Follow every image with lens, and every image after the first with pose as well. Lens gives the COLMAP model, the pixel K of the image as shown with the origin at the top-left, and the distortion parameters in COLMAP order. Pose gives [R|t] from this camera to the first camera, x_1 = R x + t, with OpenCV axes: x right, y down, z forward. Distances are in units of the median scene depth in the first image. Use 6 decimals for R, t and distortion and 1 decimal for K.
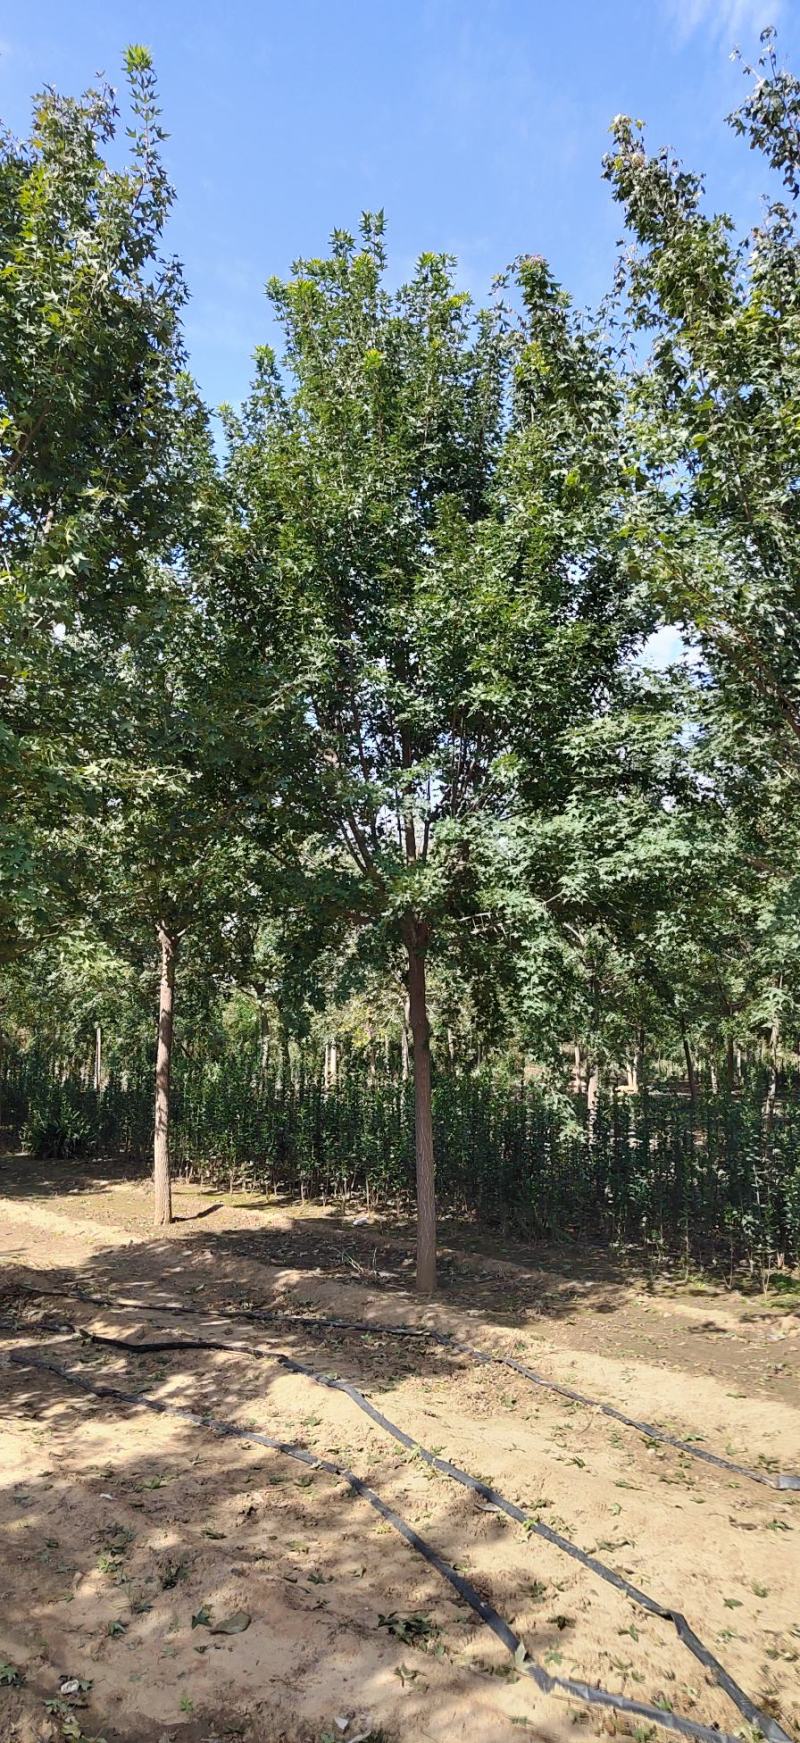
lens RADIAL K [[1182.6, 0, 404.7], [0, 1182.6, 866.6], [0, 0, 1]] dist [0.050970, -0.011330]
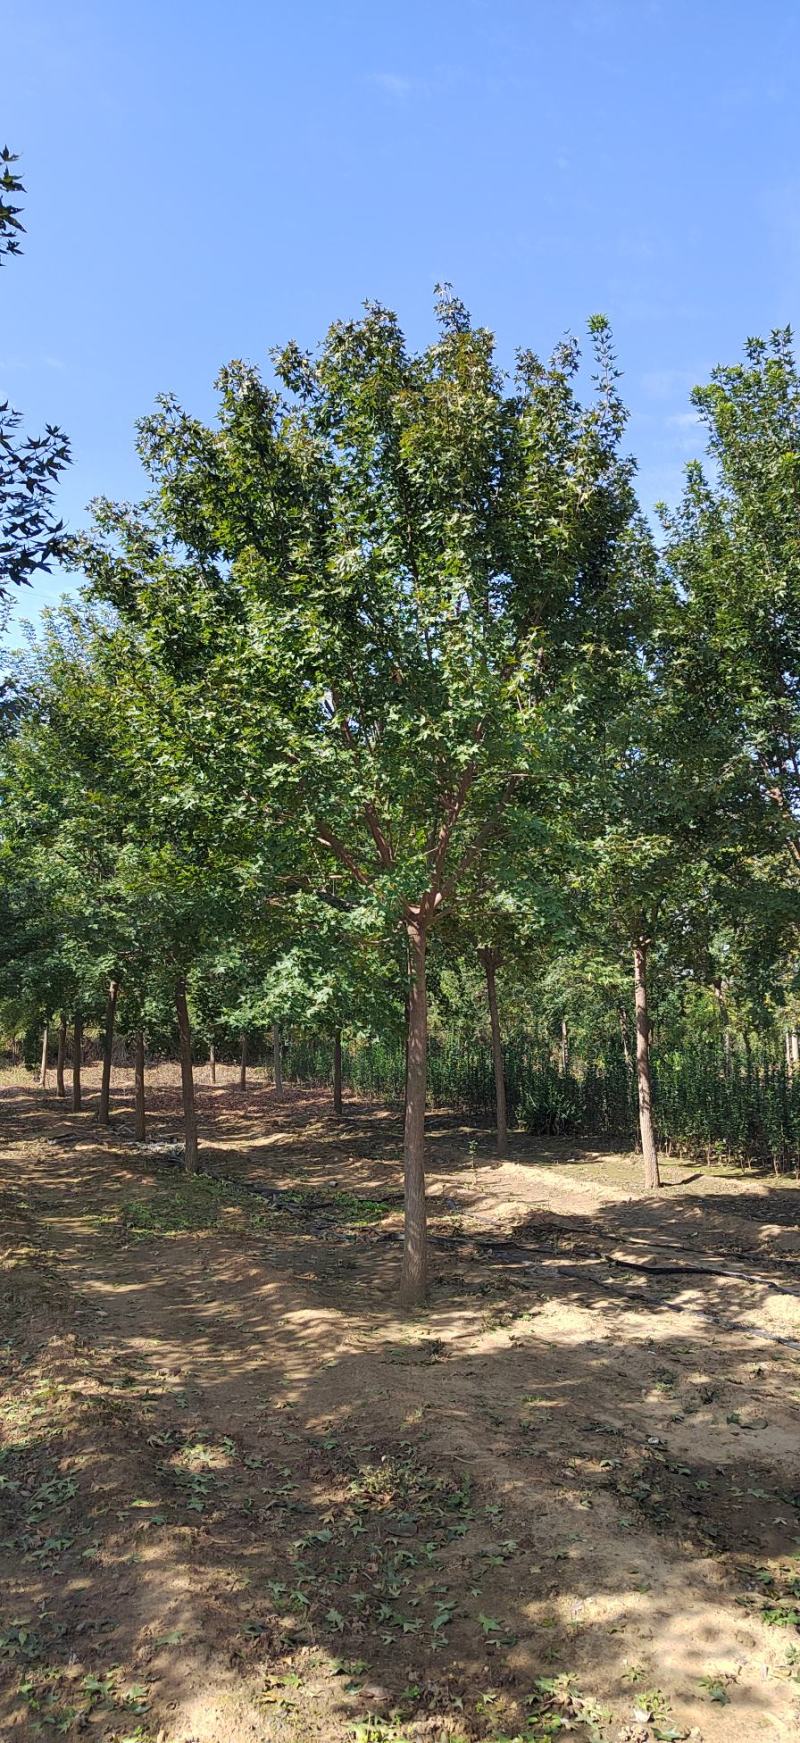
lens RADIAL K [[1182.6, 0, 402.2], [0, 1182.6, 864.8], [0, 0, 1]] dist [0.050970, -0.011330]
pose [[0.930520, -0.069274, -0.359630, 0.015856], [0.071643, 0.997407, -0.006755, -0.041165], [0.359166, -0.019479, 0.933070, -0.265873]]
